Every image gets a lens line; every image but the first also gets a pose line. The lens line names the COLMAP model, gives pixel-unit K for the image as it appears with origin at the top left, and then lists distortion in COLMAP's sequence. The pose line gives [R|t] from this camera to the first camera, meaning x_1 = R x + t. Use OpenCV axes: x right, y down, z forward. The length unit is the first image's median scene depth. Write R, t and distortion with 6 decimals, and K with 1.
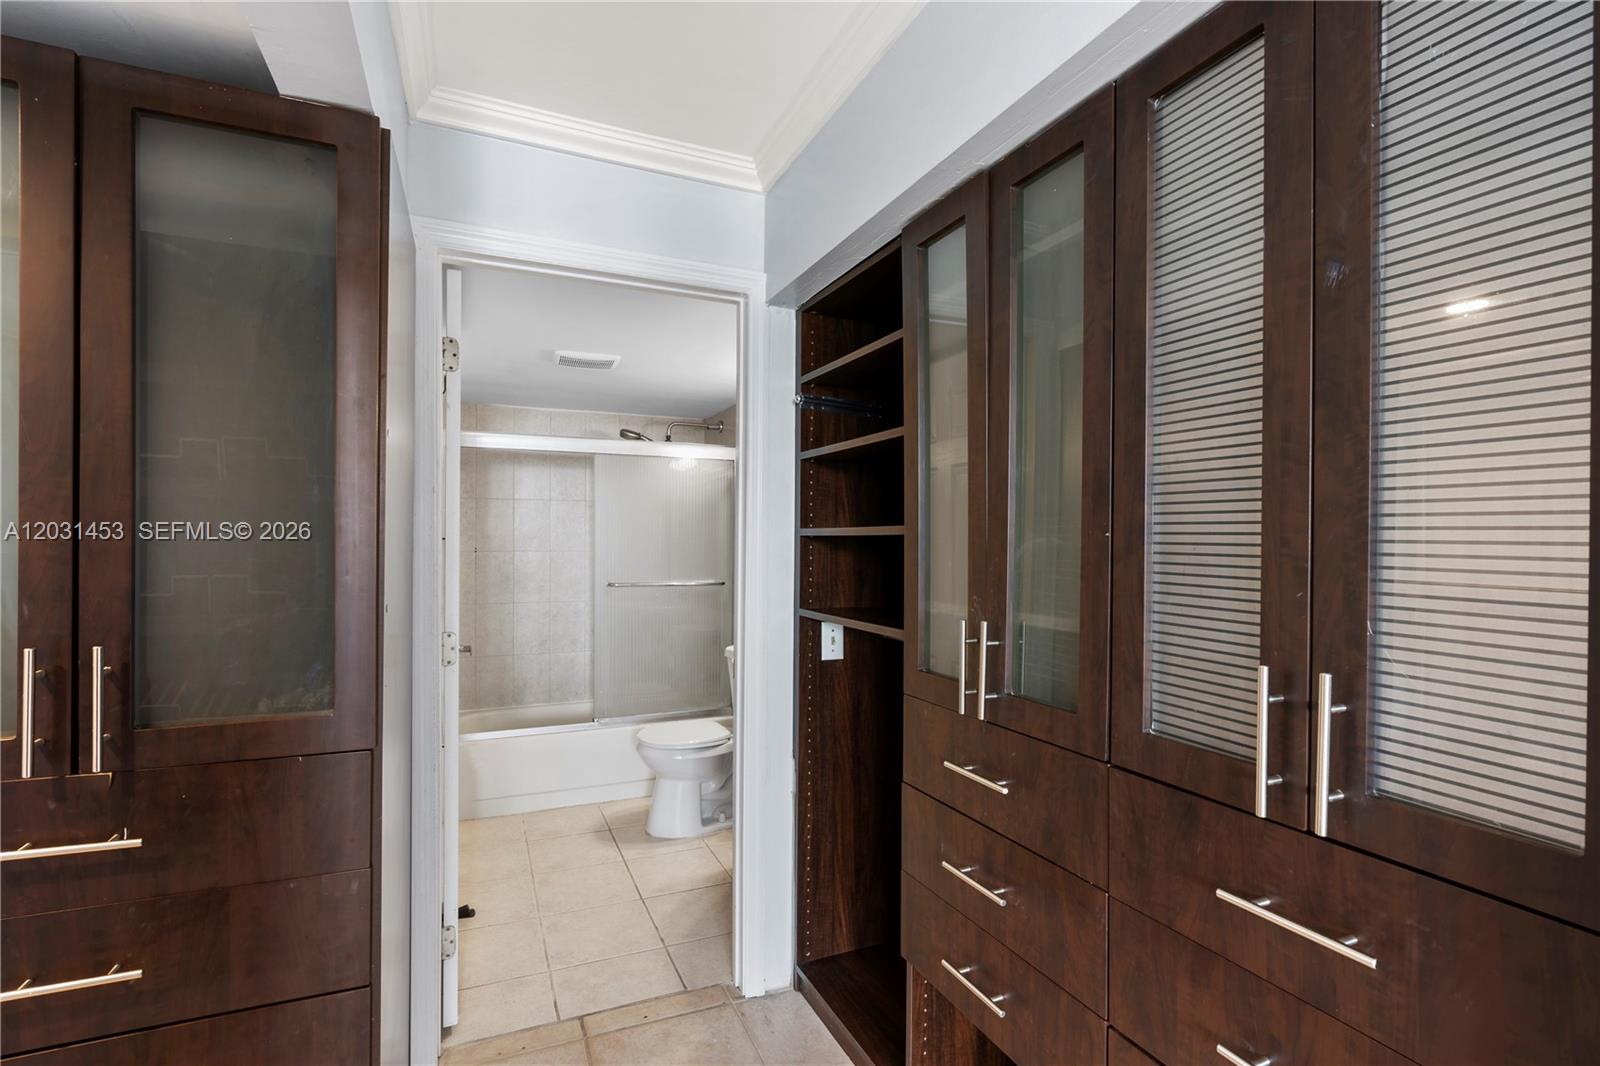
lens RADIAL K [[726.7, 0, 811.7], [0, 726.7, 542.5], [0, 0, 1]] dist [-0.006142, 0.003851]
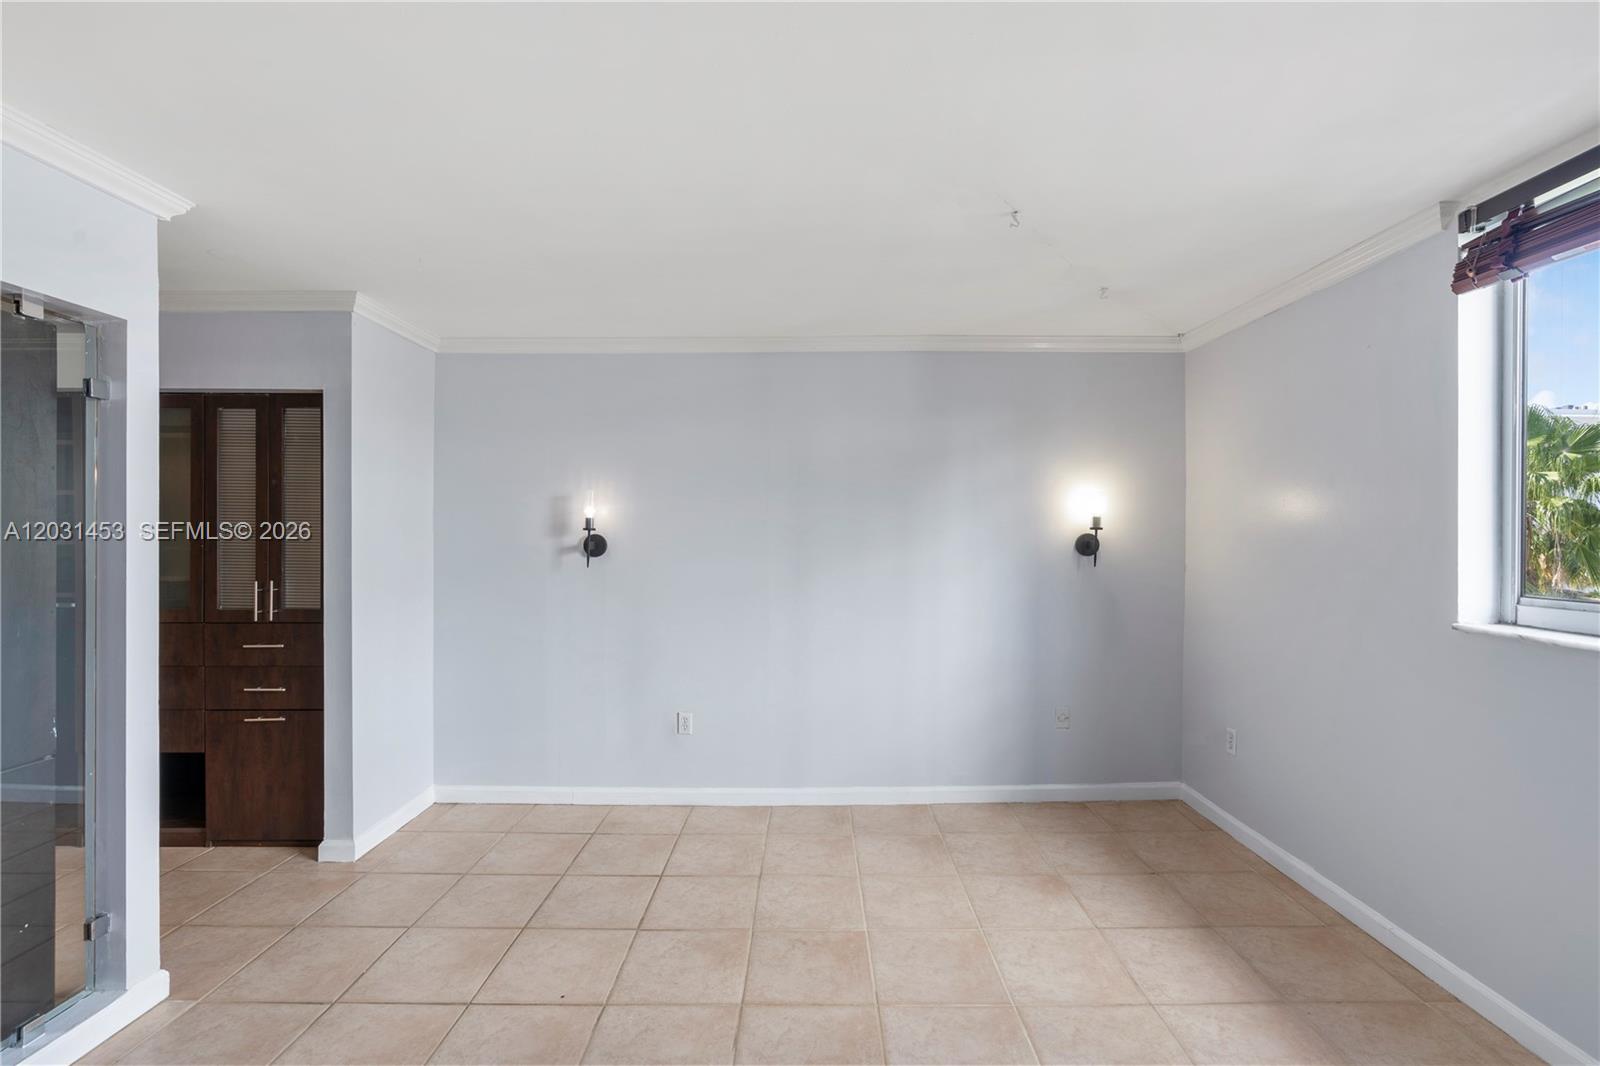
lens RADIAL K [[726.7, 0, 800.2], [0, 726.7, 537.8], [0, 0, 1]] dist [-0.006142, 0.003851]
pose [[0.422448, -0.008859, 0.906344, -1.199676], [0.002215, 0.999959, 0.008742, -0.061377], [-0.906384, -0.001686, 0.422451, -2.374895]]
